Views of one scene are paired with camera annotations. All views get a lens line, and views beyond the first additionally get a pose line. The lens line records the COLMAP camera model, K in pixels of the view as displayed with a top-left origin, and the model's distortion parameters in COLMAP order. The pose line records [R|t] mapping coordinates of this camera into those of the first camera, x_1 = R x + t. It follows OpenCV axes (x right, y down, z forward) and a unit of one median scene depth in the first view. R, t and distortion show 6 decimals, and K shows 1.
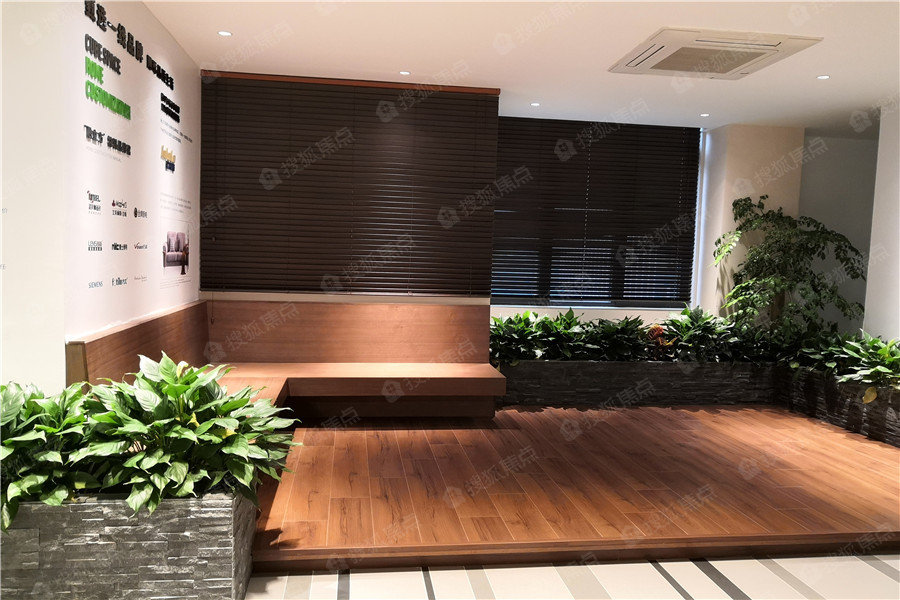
lens RADIAL K [[704.6, 0, 449.5], [0, 704.6, 305.8], [0, 0, 1]] dist [-0.001008, 0.007293]
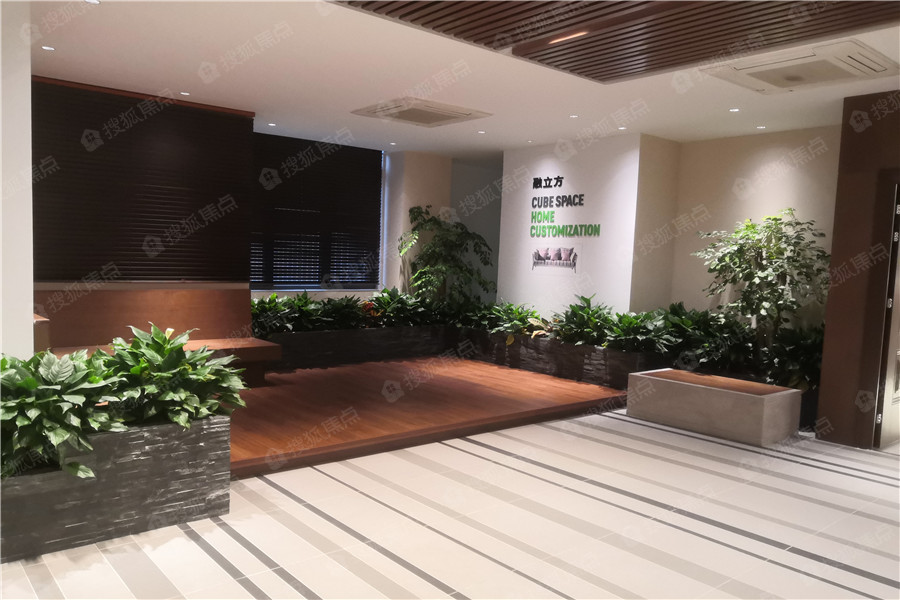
lens RADIAL K [[704.6, 0, 457.7], [0, 704.6, 299.8], [0, 0, 1]] dist [-0.001008, 0.007293]
pose [[0.839572, -0.034220, 0.542170, -0.310442], [0.029573, 0.999413, 0.017284, 0.007324], [-0.542444, 0.001522, 0.840091, -0.221961]]
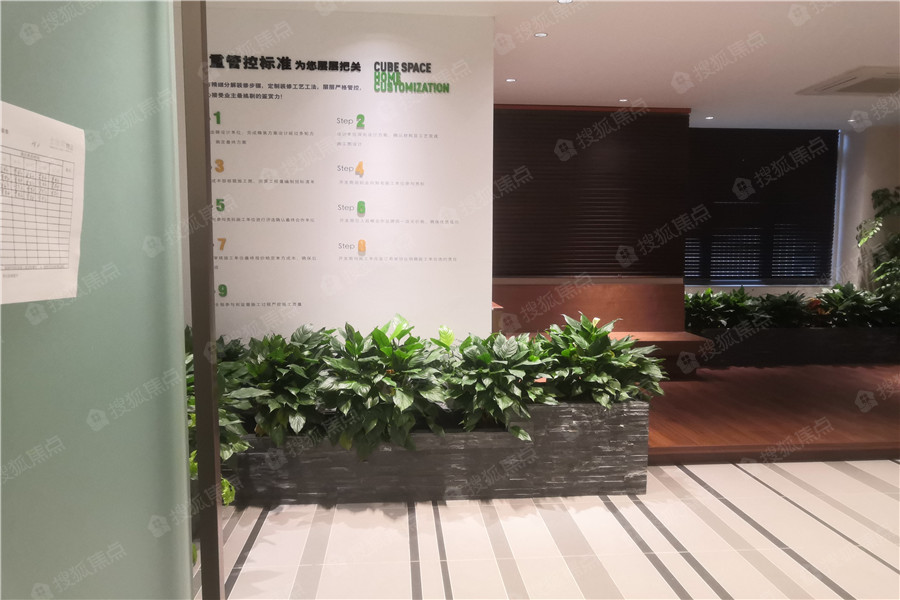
lens RADIAL K [[704.6, 0, 455.1], [0, 704.6, 304.7], [0, 0, 1]] dist [-0.001008, 0.007293]
pose [[0.998750, -0.020042, -0.045785, -0.292268], [0.020625, 0.999712, 0.012283, 0.012453], [0.045526, -0.013212, 0.998876, -0.252642]]
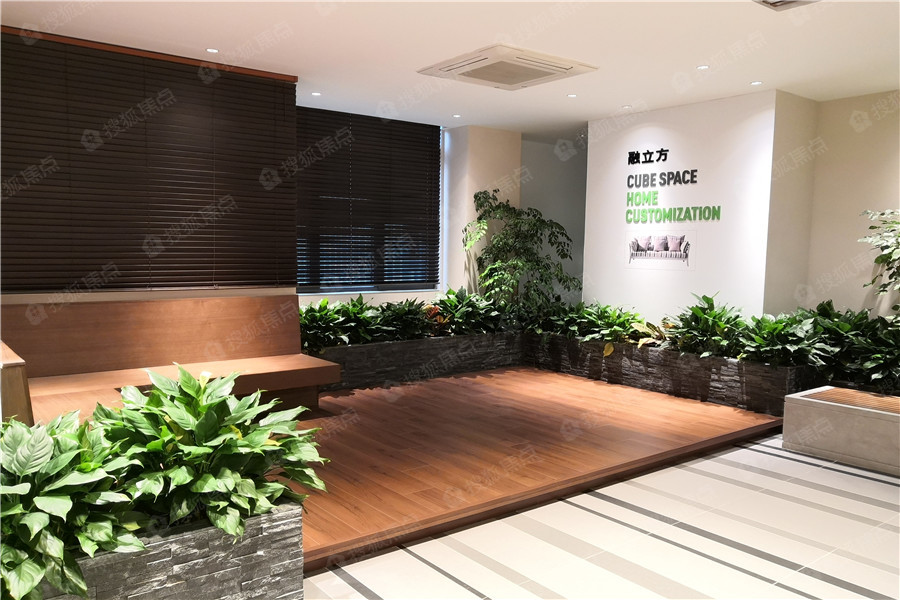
lens RADIAL K [[704.6, 0, 443.5], [0, 704.6, 307.2], [0, 0, 1]] dist [-0.001008, 0.007293]
pose [[0.866737, -0.060546, 0.495076, -0.265038], [0.049055, 0.998140, 0.036189, -0.009464], [-0.496347, -0.007080, 0.868095, 0.033830]]
